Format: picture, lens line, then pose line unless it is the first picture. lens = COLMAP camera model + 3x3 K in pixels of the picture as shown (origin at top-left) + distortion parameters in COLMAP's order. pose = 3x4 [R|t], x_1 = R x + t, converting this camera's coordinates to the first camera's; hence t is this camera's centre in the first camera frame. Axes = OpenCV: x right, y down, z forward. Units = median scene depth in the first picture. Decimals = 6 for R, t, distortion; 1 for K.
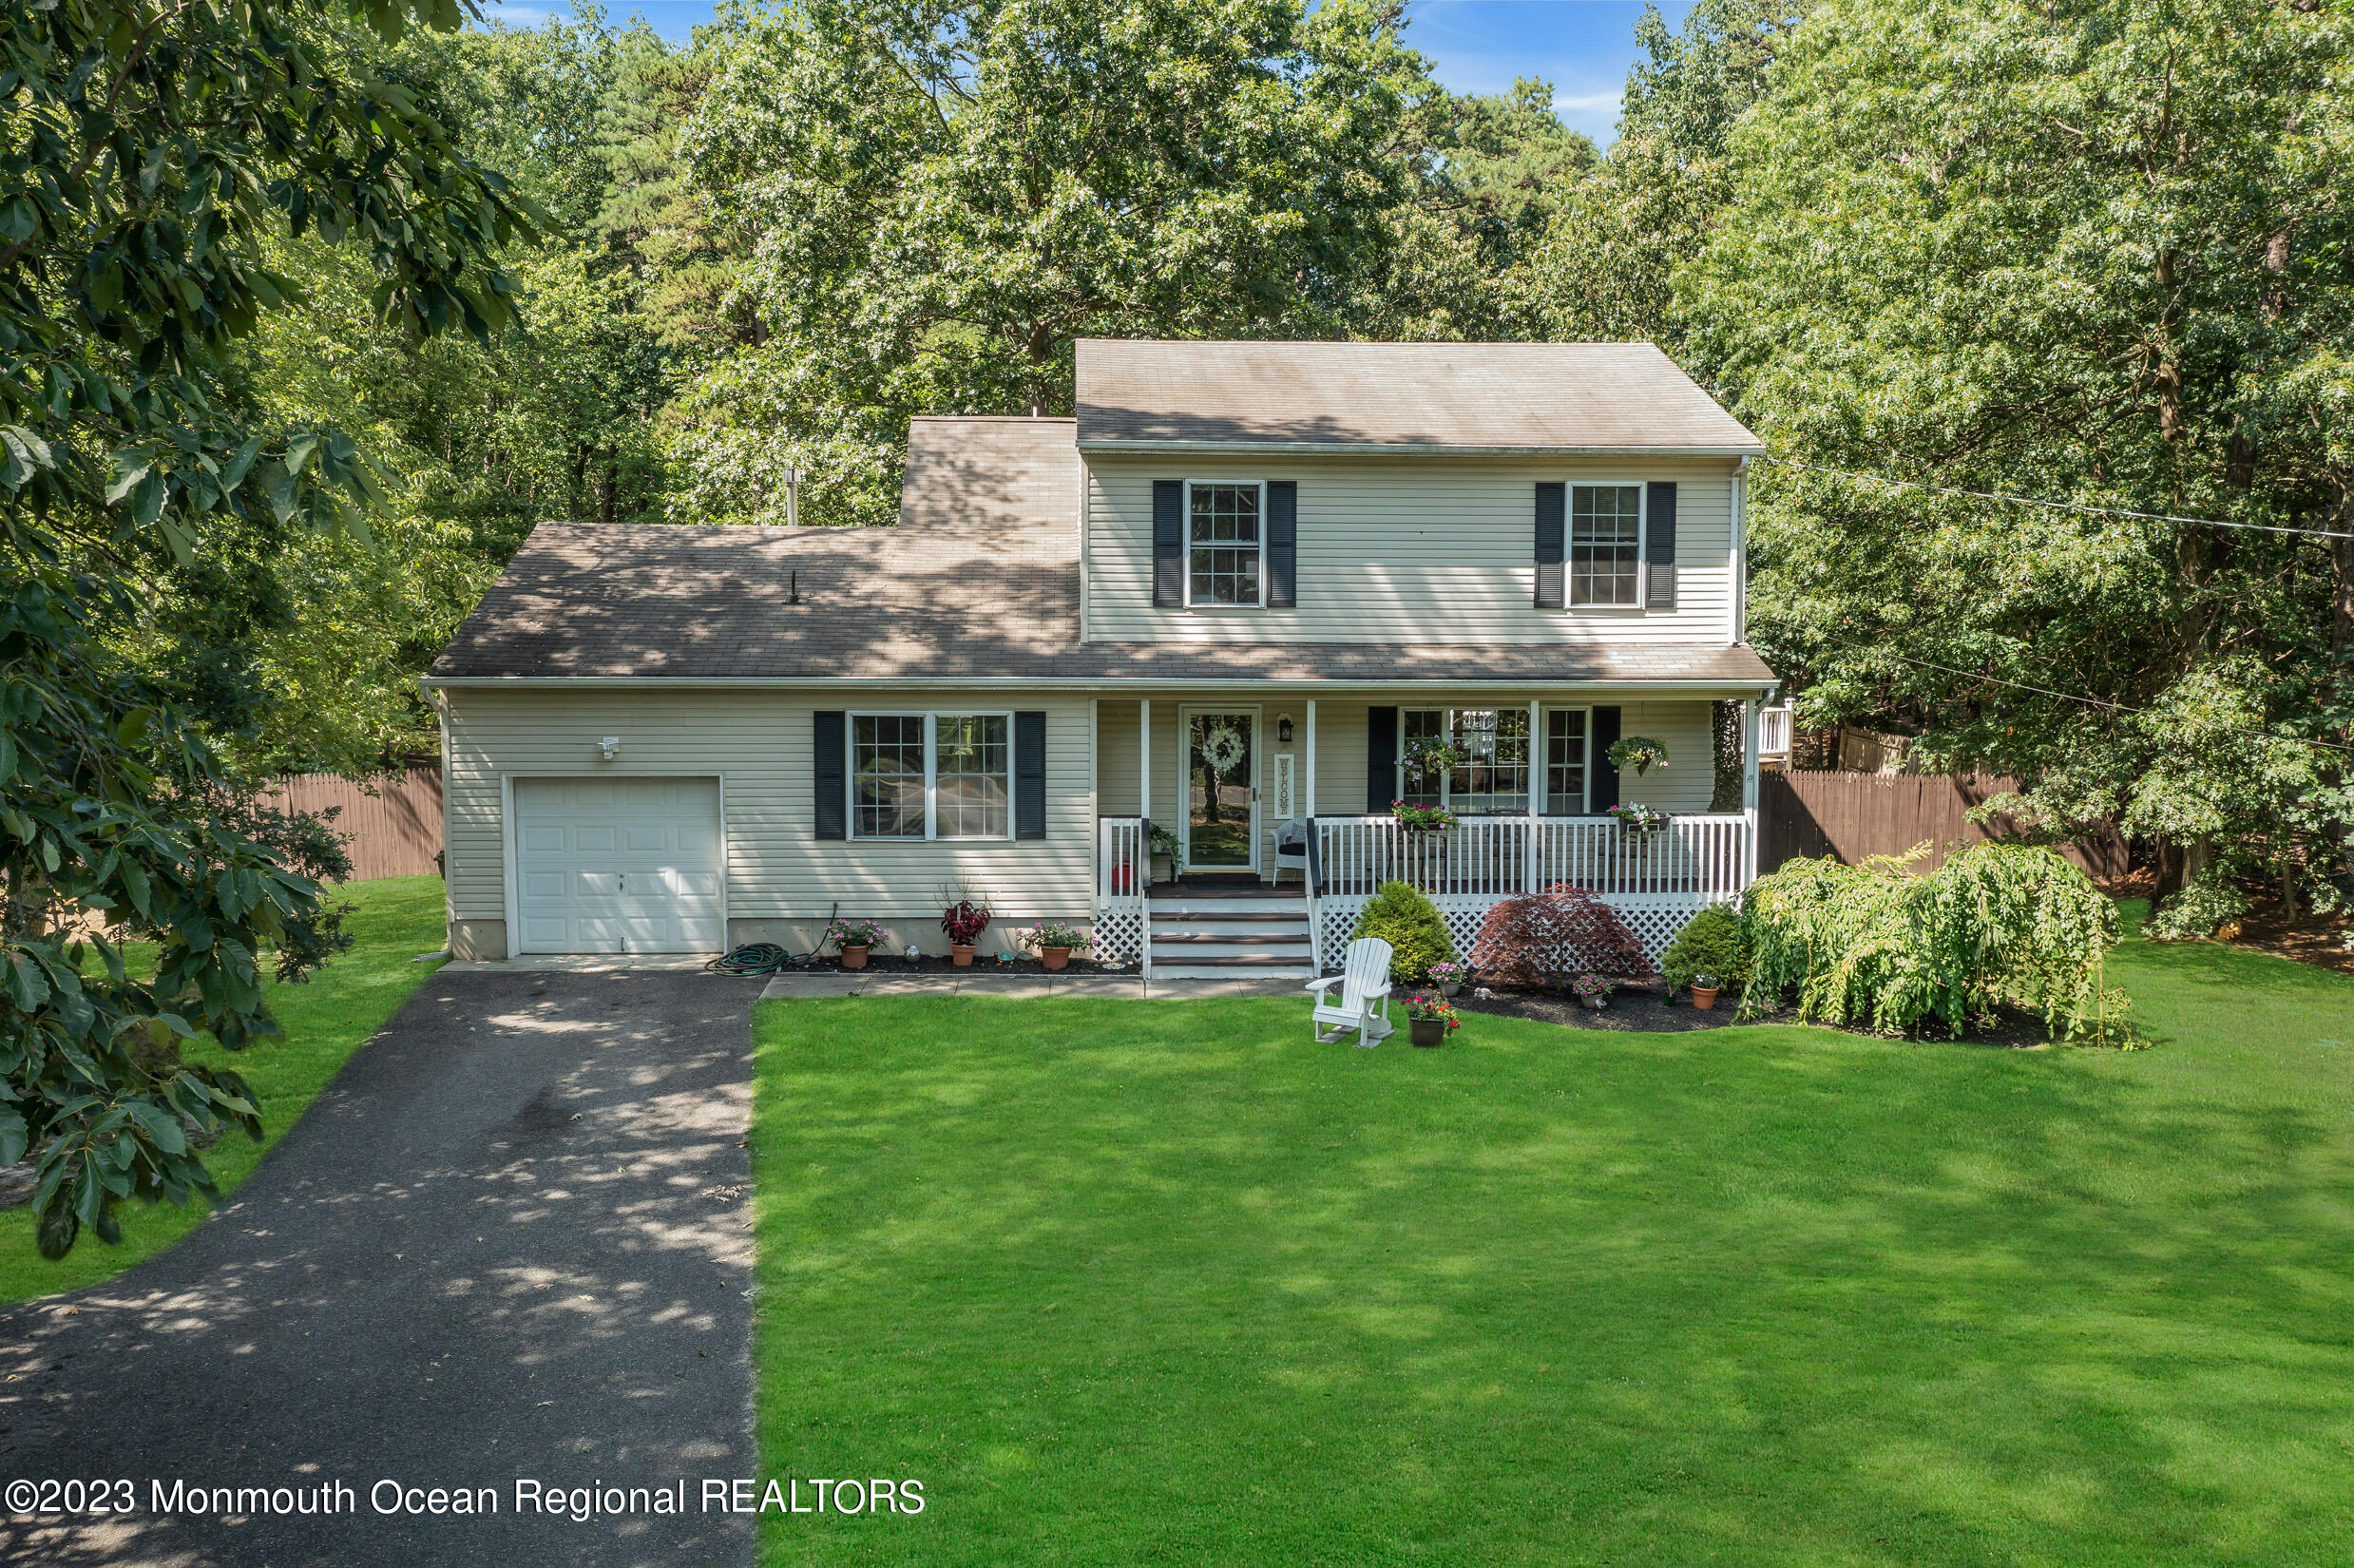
lens RADIAL K [[1841.9, 0, 1177.0], [0, 1841.9, 784.0], [0, 0, 1]] dist [0.002998, 0.000351]
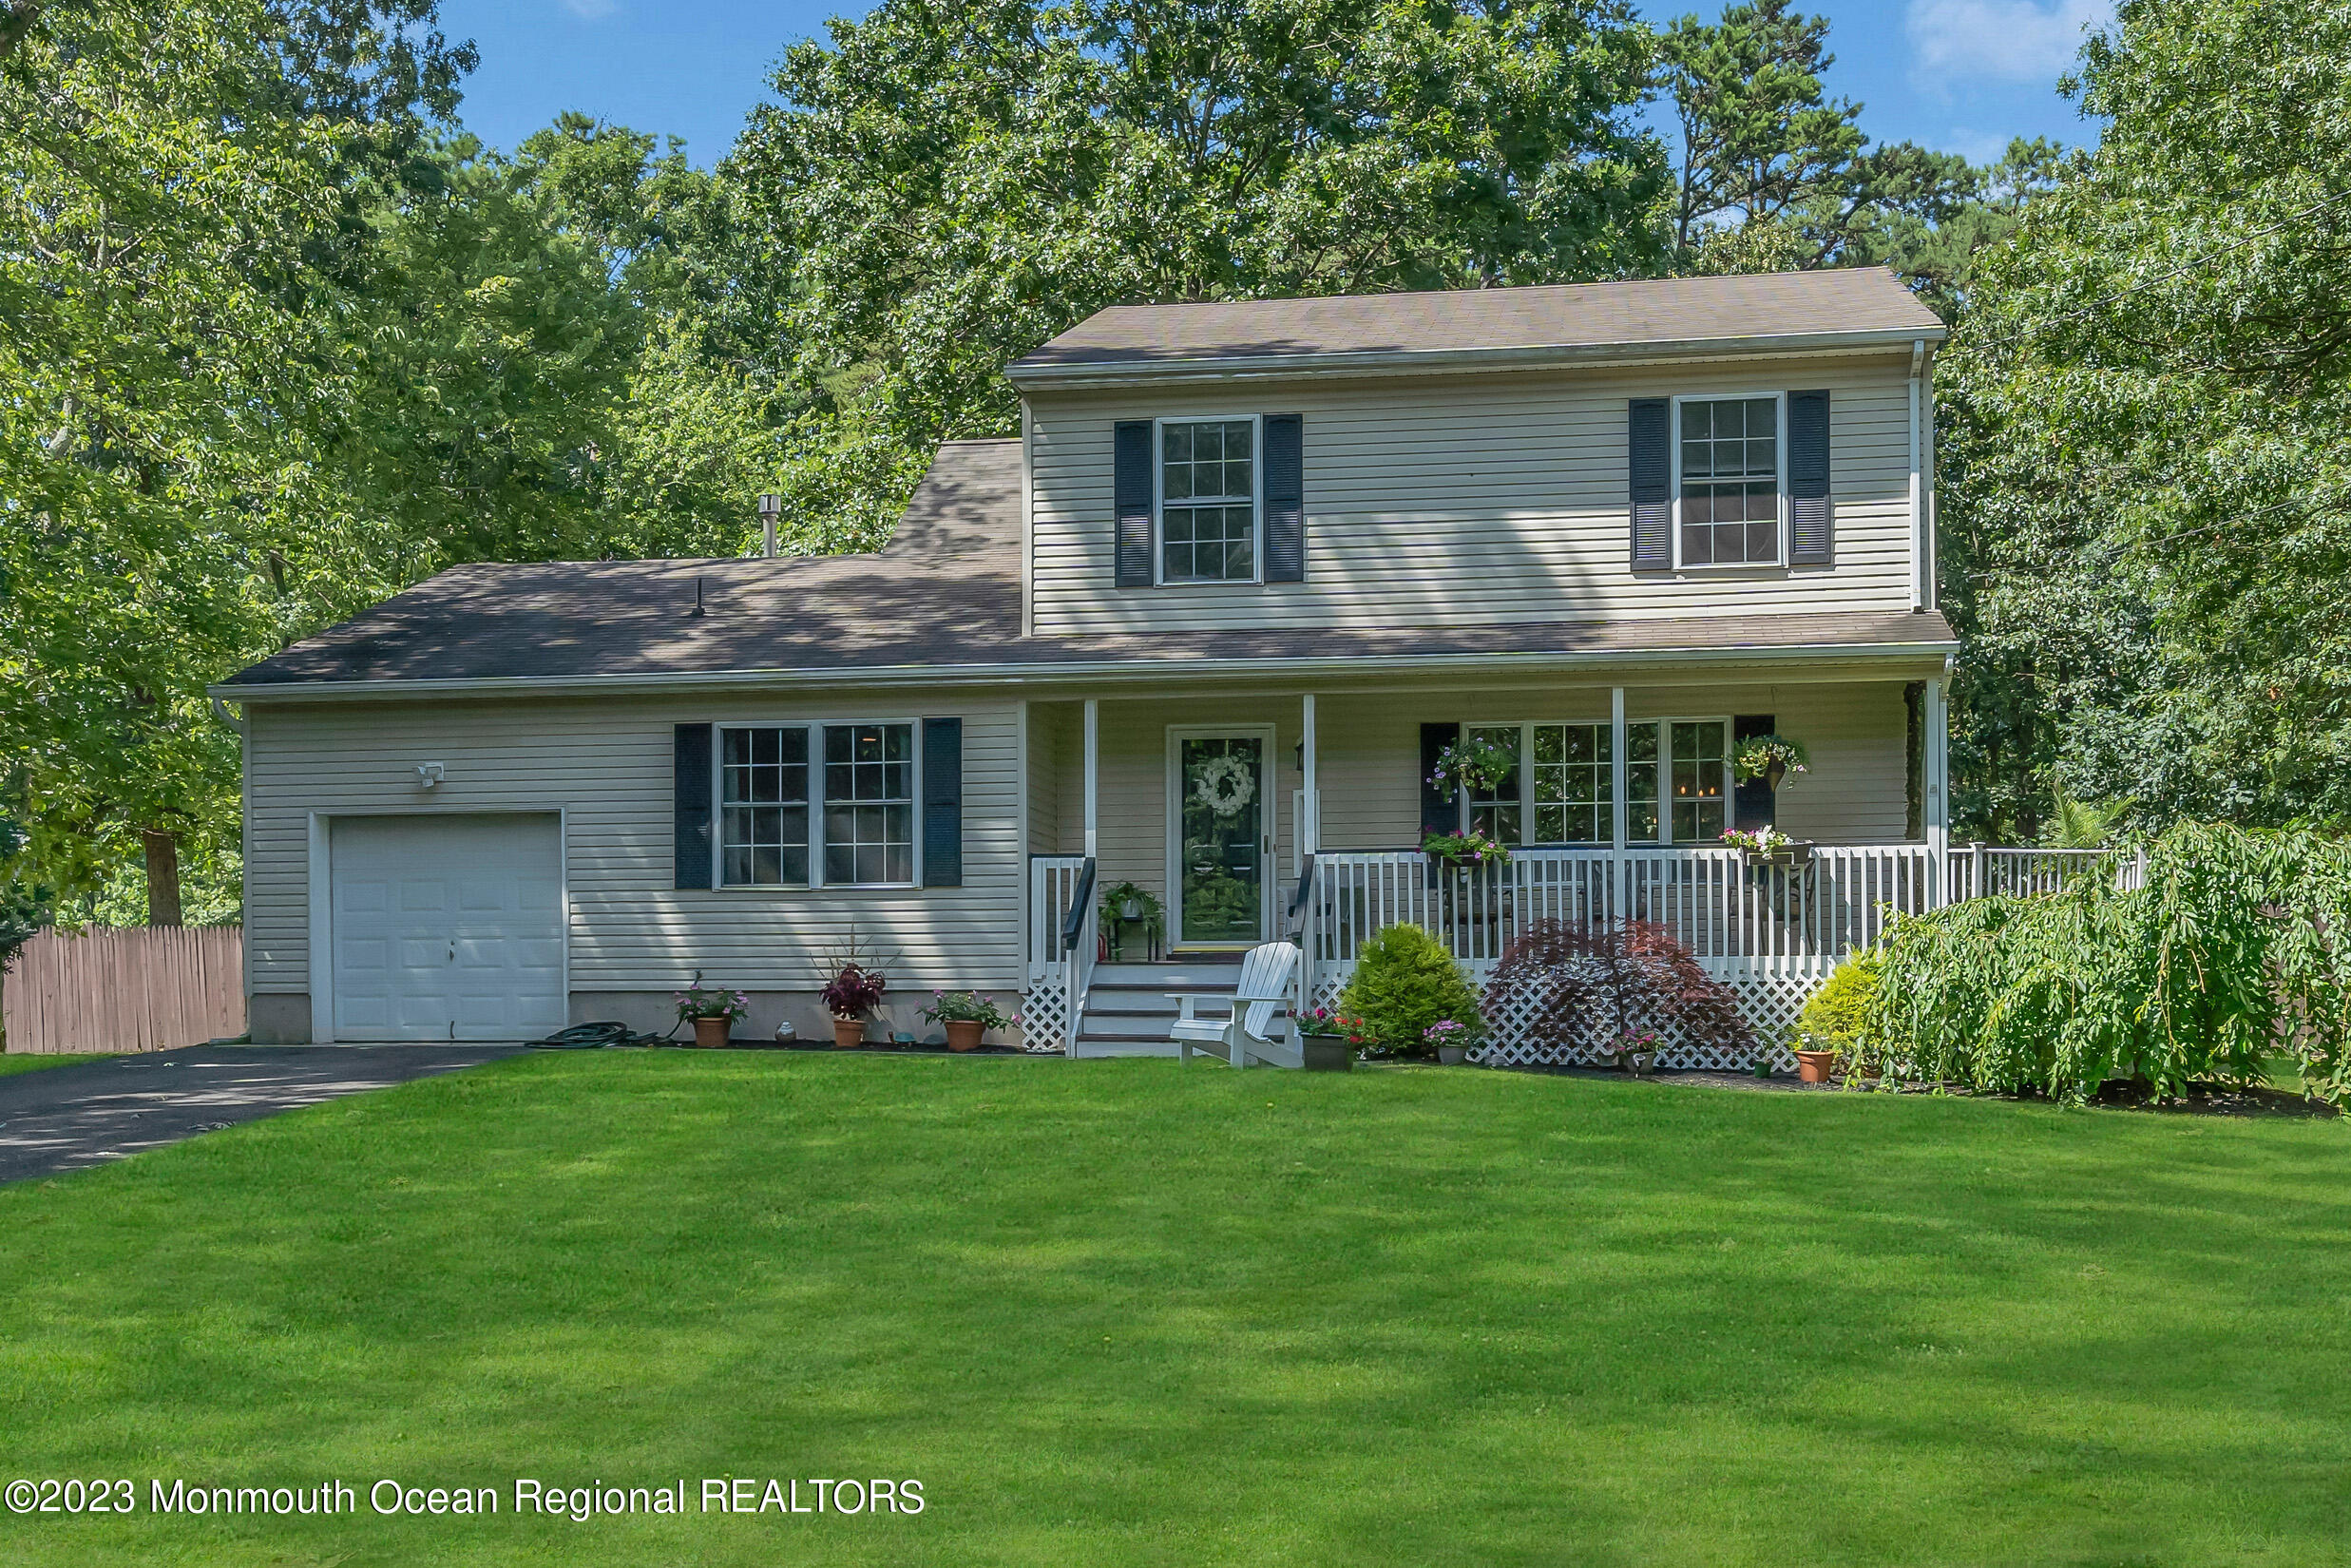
lens RADIAL K [[2350.9, 0, 1268.5], [0, 2350.9, 1039.1], [0, 0, 1]] dist [-0.008433, 0.010340]
pose [[0.978969, -0.004555, -0.203959, 0.245897], [-0.010016, 0.997472, -0.070350, 0.157028], [0.203764, 0.070913, 0.976448, 0.081635]]
